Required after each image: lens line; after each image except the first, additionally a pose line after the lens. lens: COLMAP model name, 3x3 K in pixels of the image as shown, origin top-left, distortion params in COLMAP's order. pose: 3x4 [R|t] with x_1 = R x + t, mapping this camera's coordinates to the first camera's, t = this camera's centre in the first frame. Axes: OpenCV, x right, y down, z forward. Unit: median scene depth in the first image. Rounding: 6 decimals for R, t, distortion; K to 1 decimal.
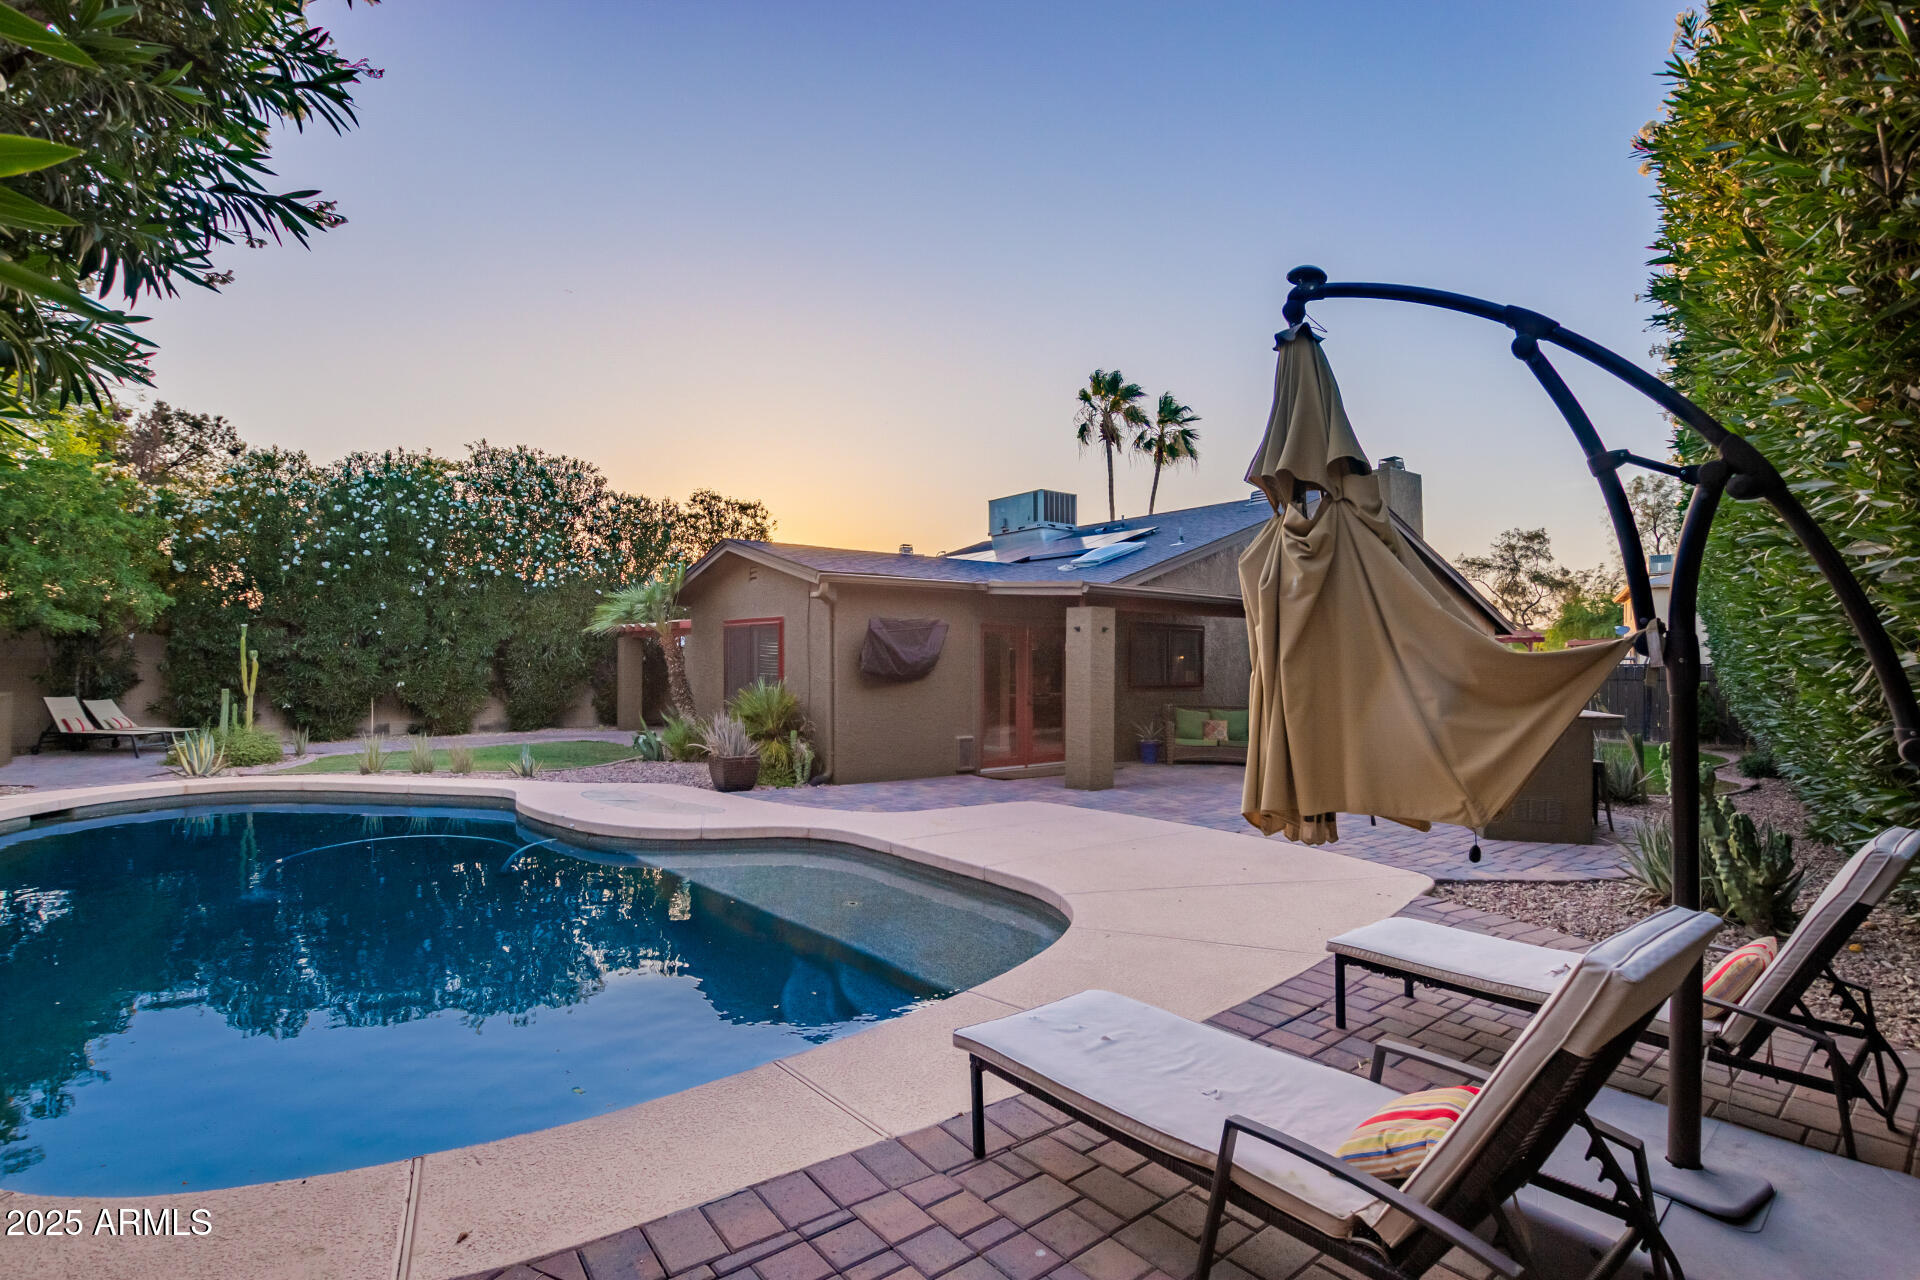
lens RADIAL K [[903.3, 0, 950.6], [0, 903.3, 651.5], [0, 0, 1]] dist [-0.020075, -0.000009]
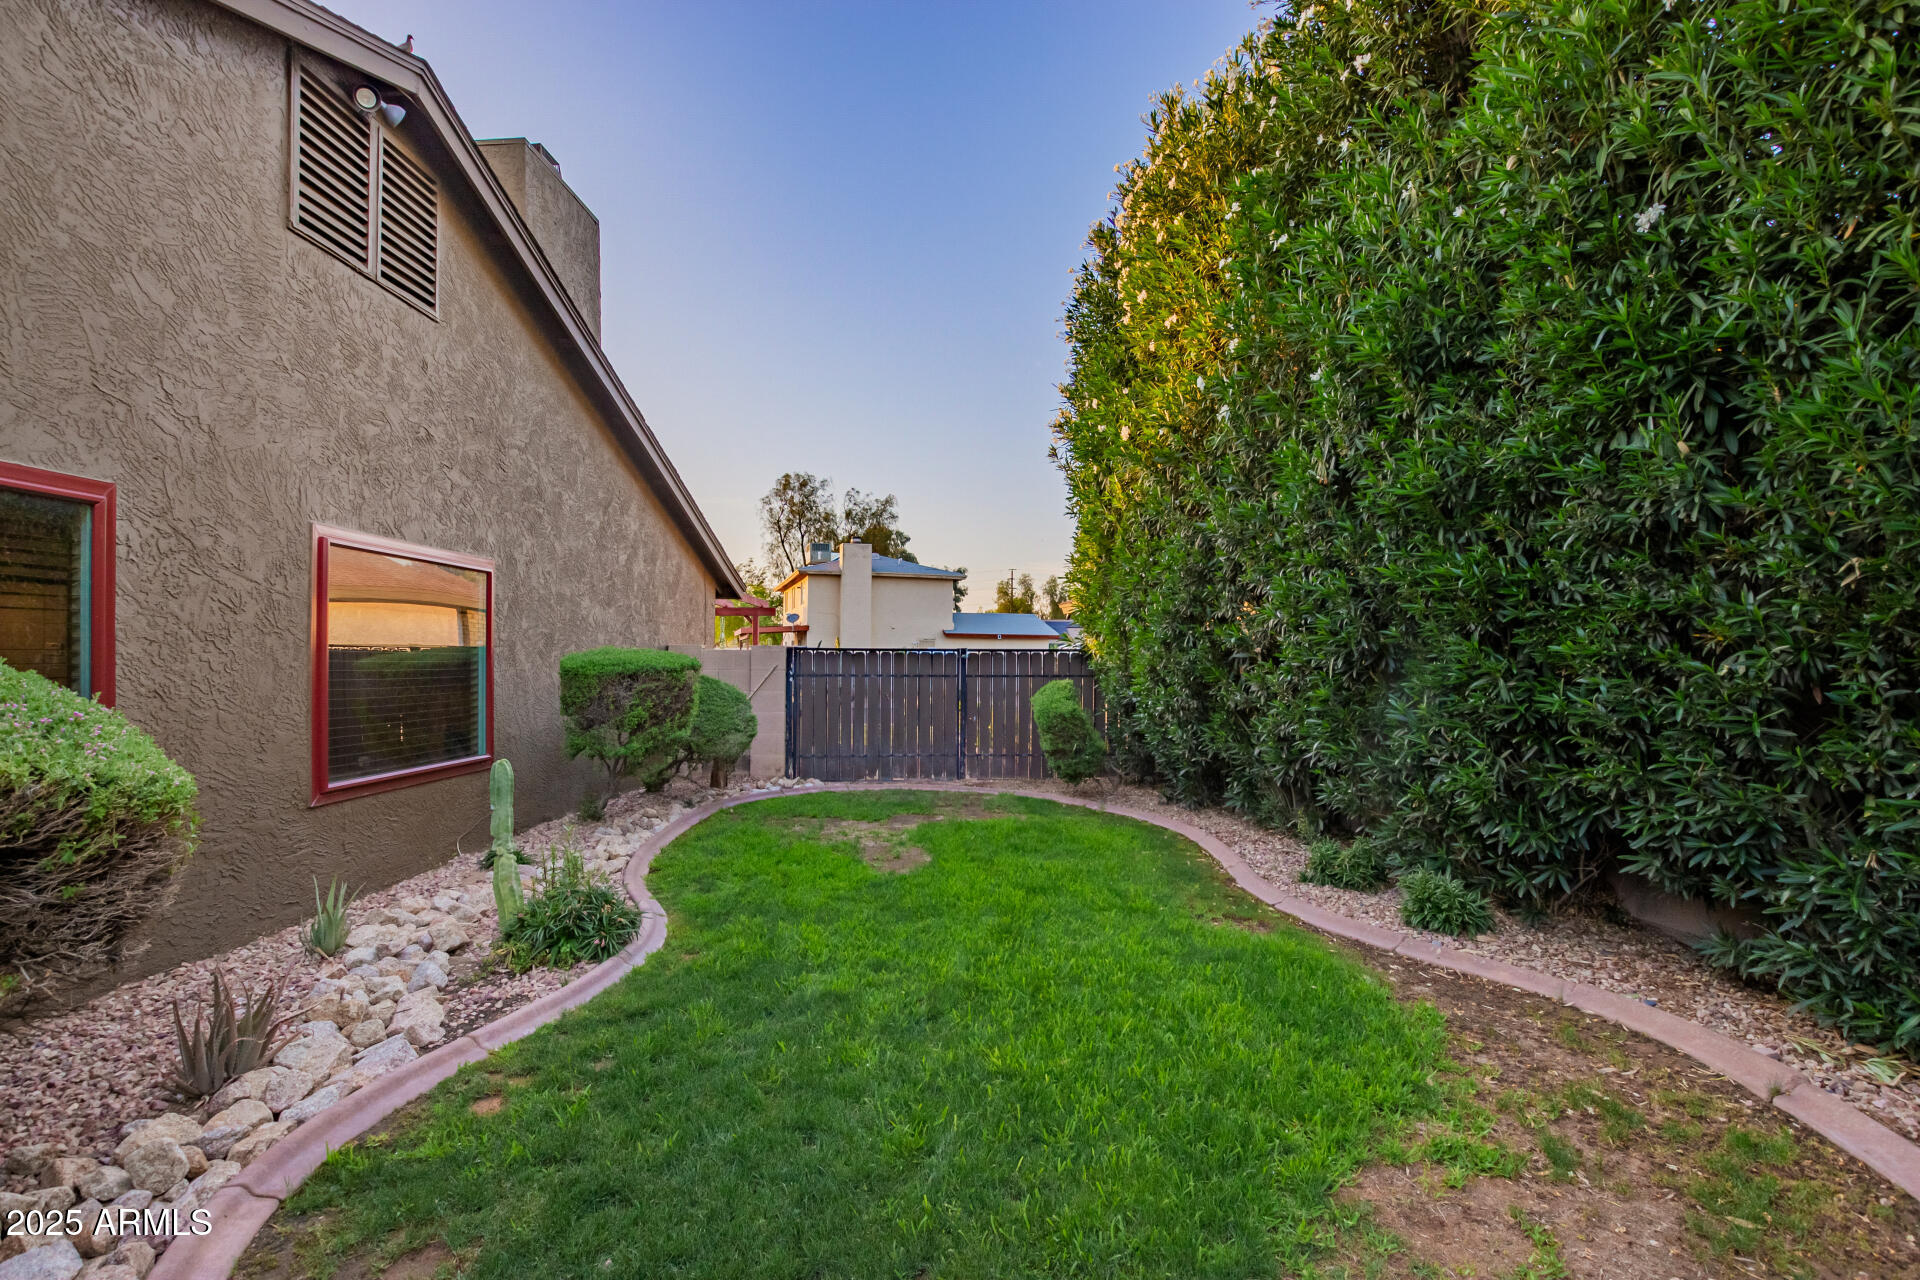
lens RADIAL K [[903.3, 0, 950.6], [0, 903.3, 651.5], [0, 0, 1]] dist [-0.020075, -0.000009]
pose [[0.643283, 0.004507, 0.765616, 0.326581], [-0.011786, 0.999922, 0.004016, 0.014897], [-0.765538, -0.011607, 0.643286, 0.641297]]
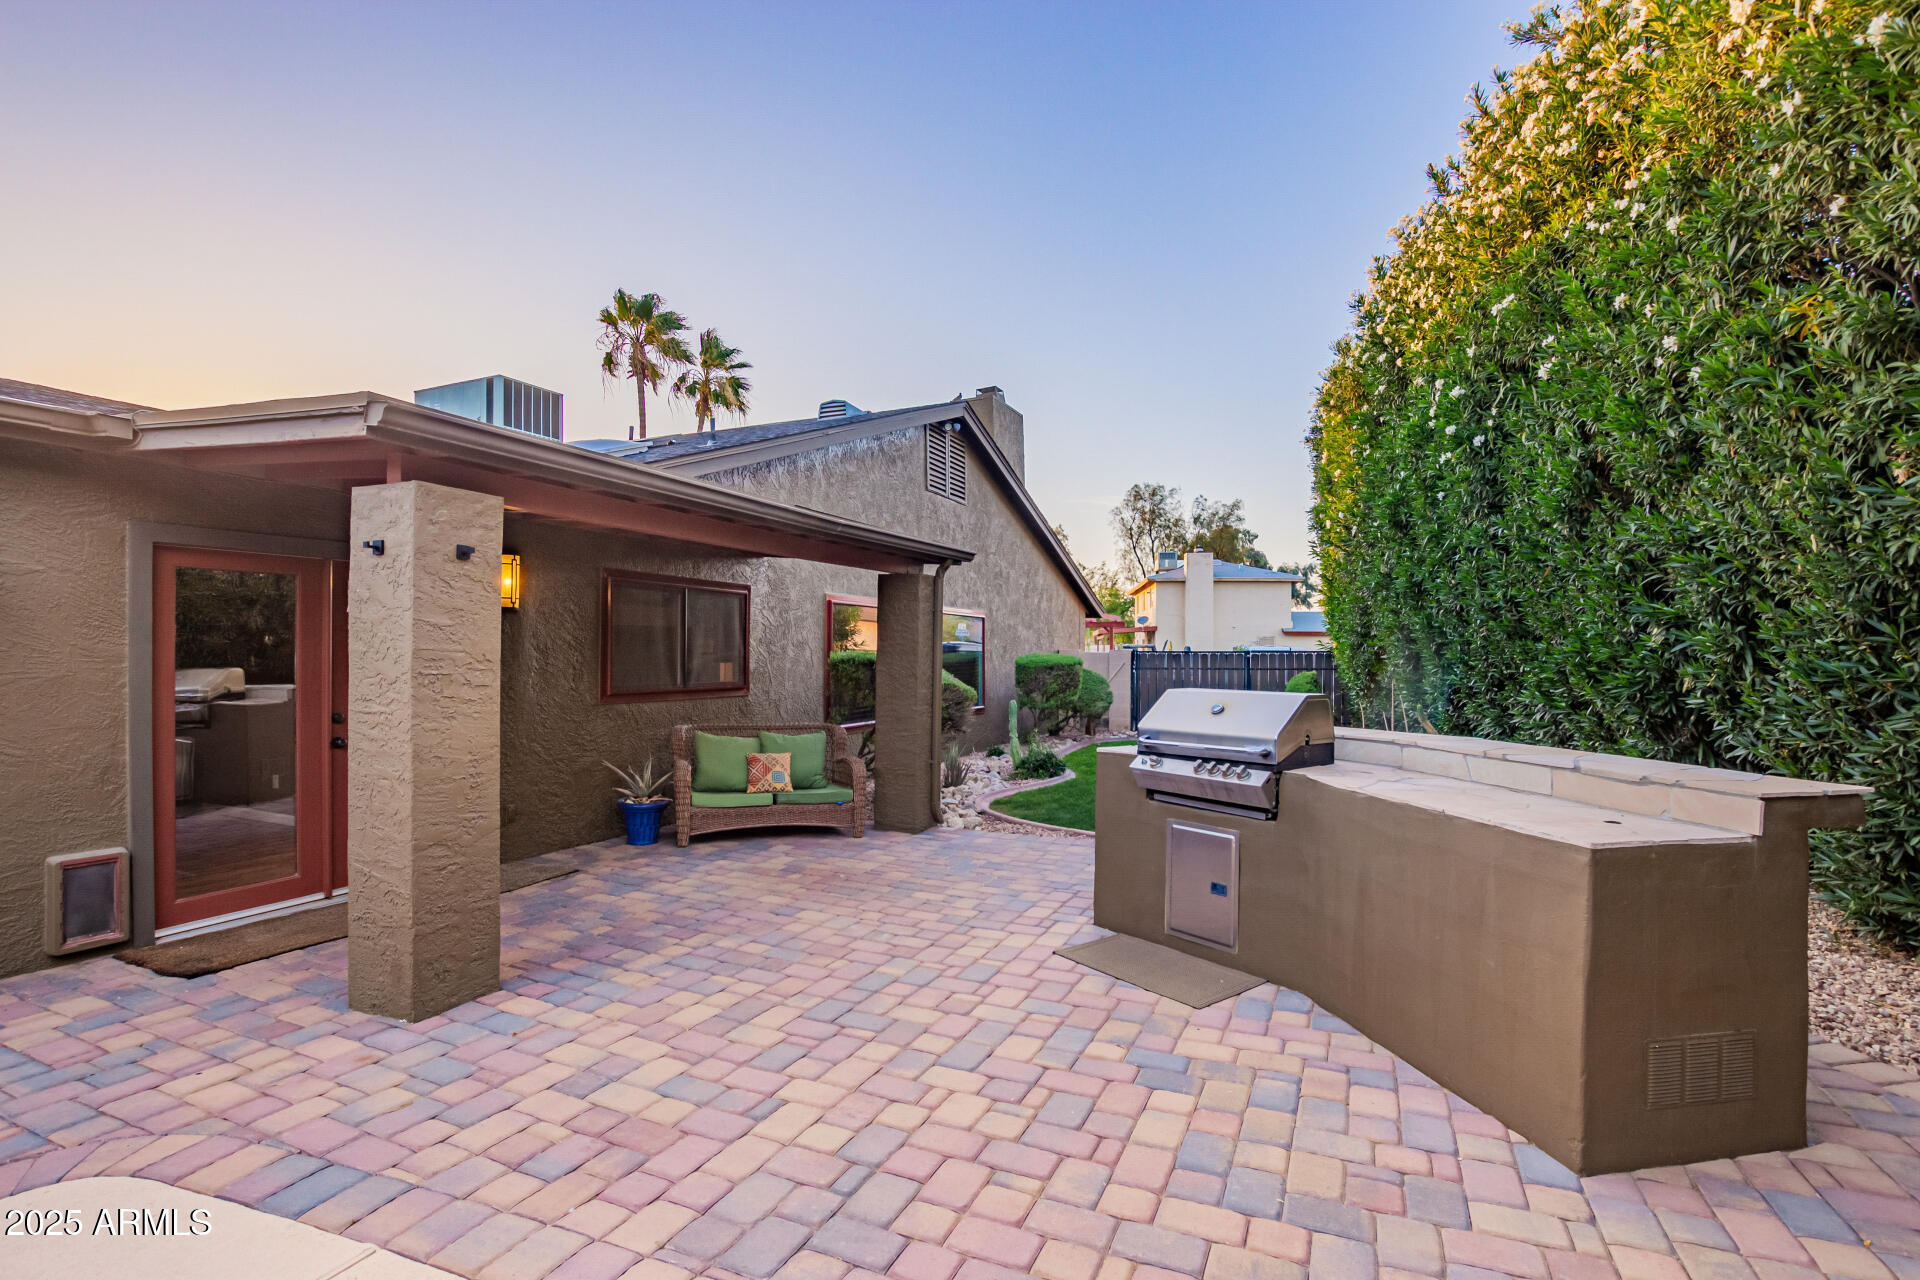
lens RADIAL K [[903.3, 0, 950.6], [0, 903.3, 651.5], [0, 0, 1]] dist [-0.020075, -0.000009]
pose [[0.885099, -0.003621, 0.465389, 0.105331], [-0.001830, 0.999935, 0.011261, 0.006289], [-0.465400, -0.010819, 0.885035, 0.358380]]
